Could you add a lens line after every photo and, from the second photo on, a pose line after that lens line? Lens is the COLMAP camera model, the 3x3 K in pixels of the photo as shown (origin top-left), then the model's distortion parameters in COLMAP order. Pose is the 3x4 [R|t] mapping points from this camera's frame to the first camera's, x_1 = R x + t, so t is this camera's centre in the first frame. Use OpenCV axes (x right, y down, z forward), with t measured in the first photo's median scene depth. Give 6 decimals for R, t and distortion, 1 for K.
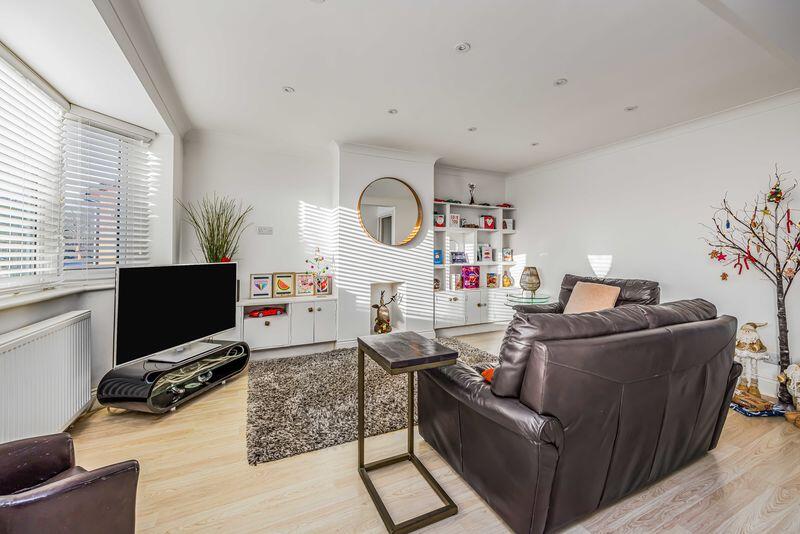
lens RADIAL K [[312.8, 0, 395.9], [0, 312.8, 250.6], [0, 0, 1]] dist [-0.000567, -0.000096]
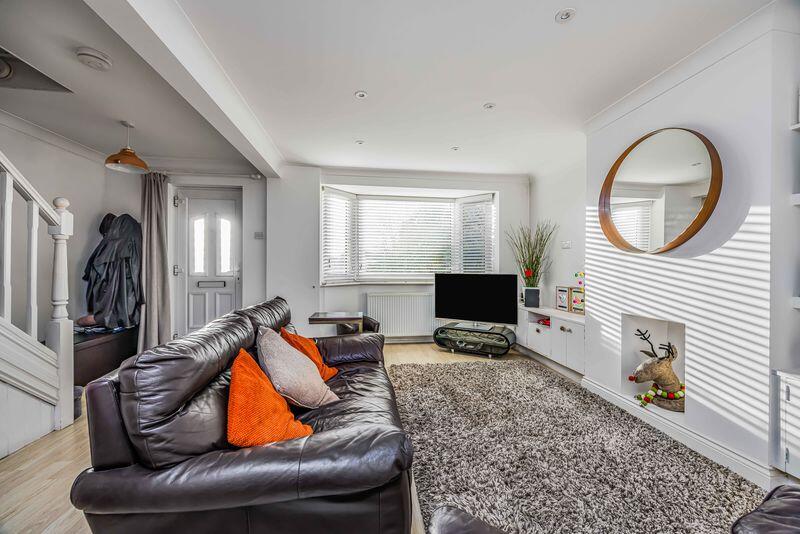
lens RADIAL K [[312.8, 0, 403.0], [0, 312.8, 267.6], [0, 0, 1]] dist [-0.000567, -0.000096]
pose [[-0.296389, -0.000327, -0.955067, 0.754404], [0.005809, 0.999981, -0.002146, 0.010210], [0.955050, -0.006184, -0.296381, 0.838399]]
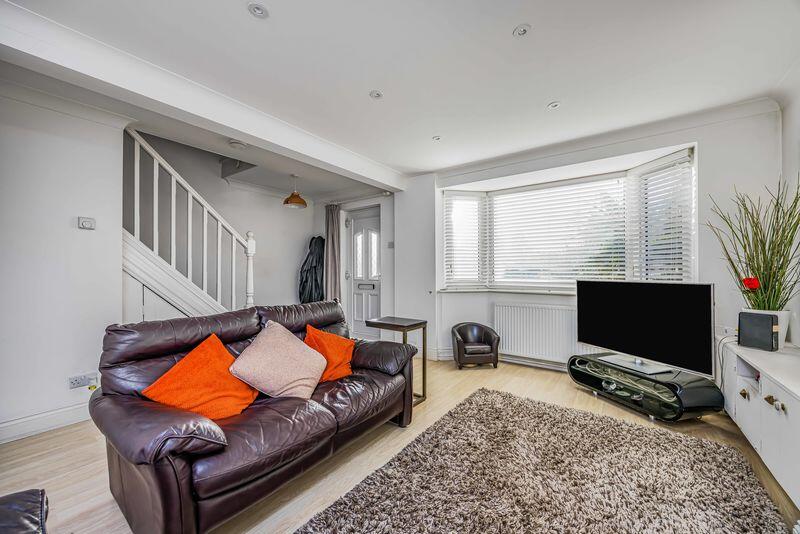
lens RADIAL K [[312.8, 0, 400.9], [0, 312.8, 270.1], [0, 0, 1]] dist [-0.000567, -0.000096]
pose [[-0.881761, -0.002916, -0.471687, 0.392032], [0.005123, 0.999863, -0.015757, 0.012953], [0.471668, -0.016310, -0.881625, 1.160426]]
